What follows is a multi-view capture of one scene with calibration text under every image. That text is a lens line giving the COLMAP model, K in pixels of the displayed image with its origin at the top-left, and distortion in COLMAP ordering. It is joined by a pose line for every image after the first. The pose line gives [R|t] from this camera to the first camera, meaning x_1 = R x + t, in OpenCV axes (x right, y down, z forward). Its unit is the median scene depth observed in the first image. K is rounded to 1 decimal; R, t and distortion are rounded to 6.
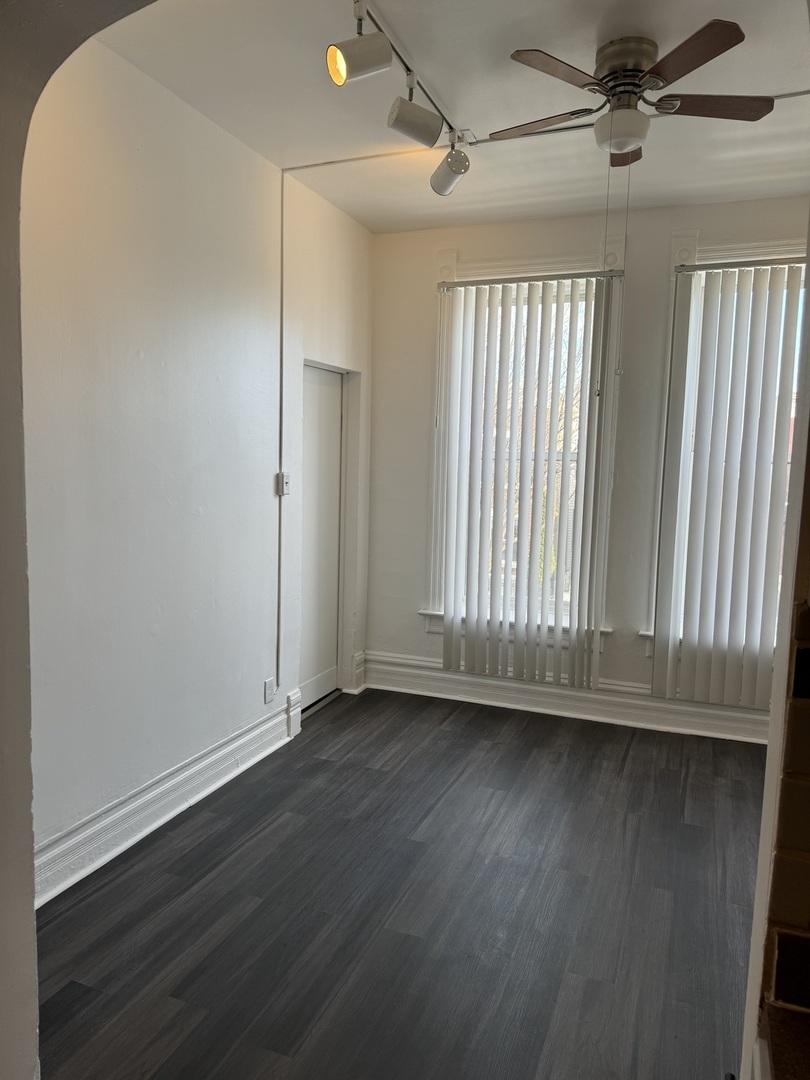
lens RADIAL K [[764.6, 0, 385.9], [0, 764.6, 533.9], [0, 0, 1]] dist [0.051766, -0.044257]
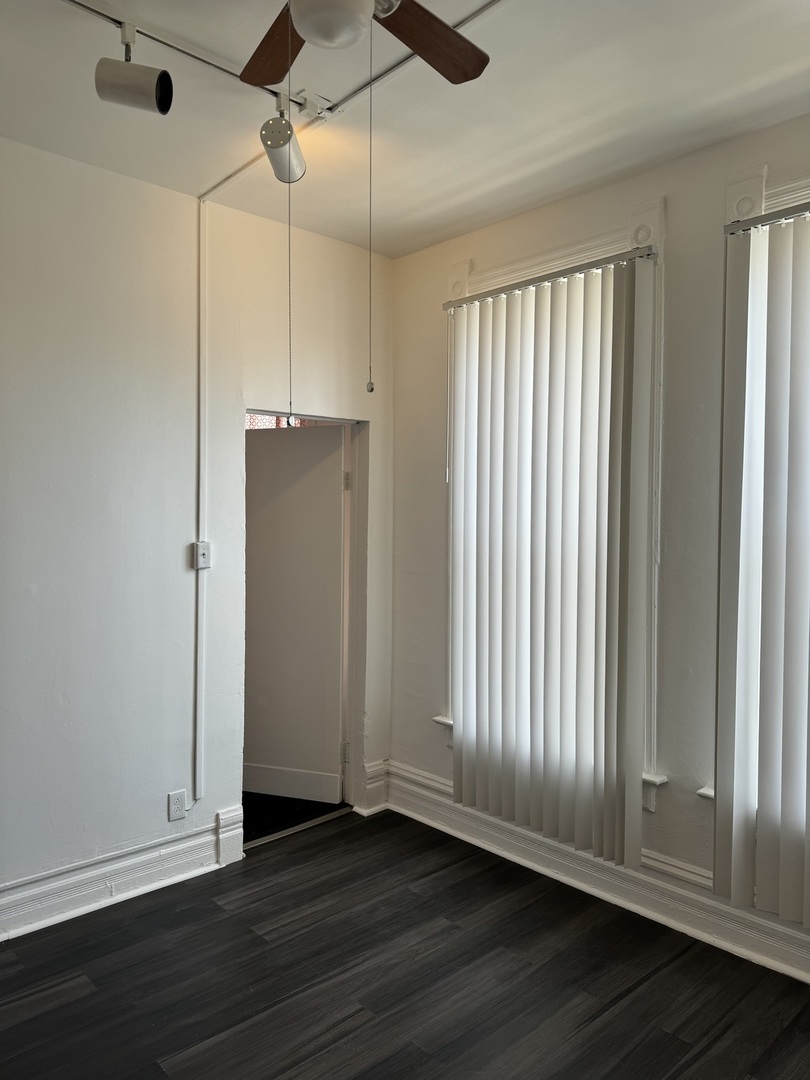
lens RADIAL K [[764.6, 0, 401.9], [0, 764.6, 531.6], [0, 0, 1]] dist [0.051766, -0.044257]
pose [[0.903612, -0.010195, -0.428230, 0.397094], [-0.026110, 0.996547, -0.078819, -0.028630], [0.427555, 0.082403, 0.900226, 0.307393]]
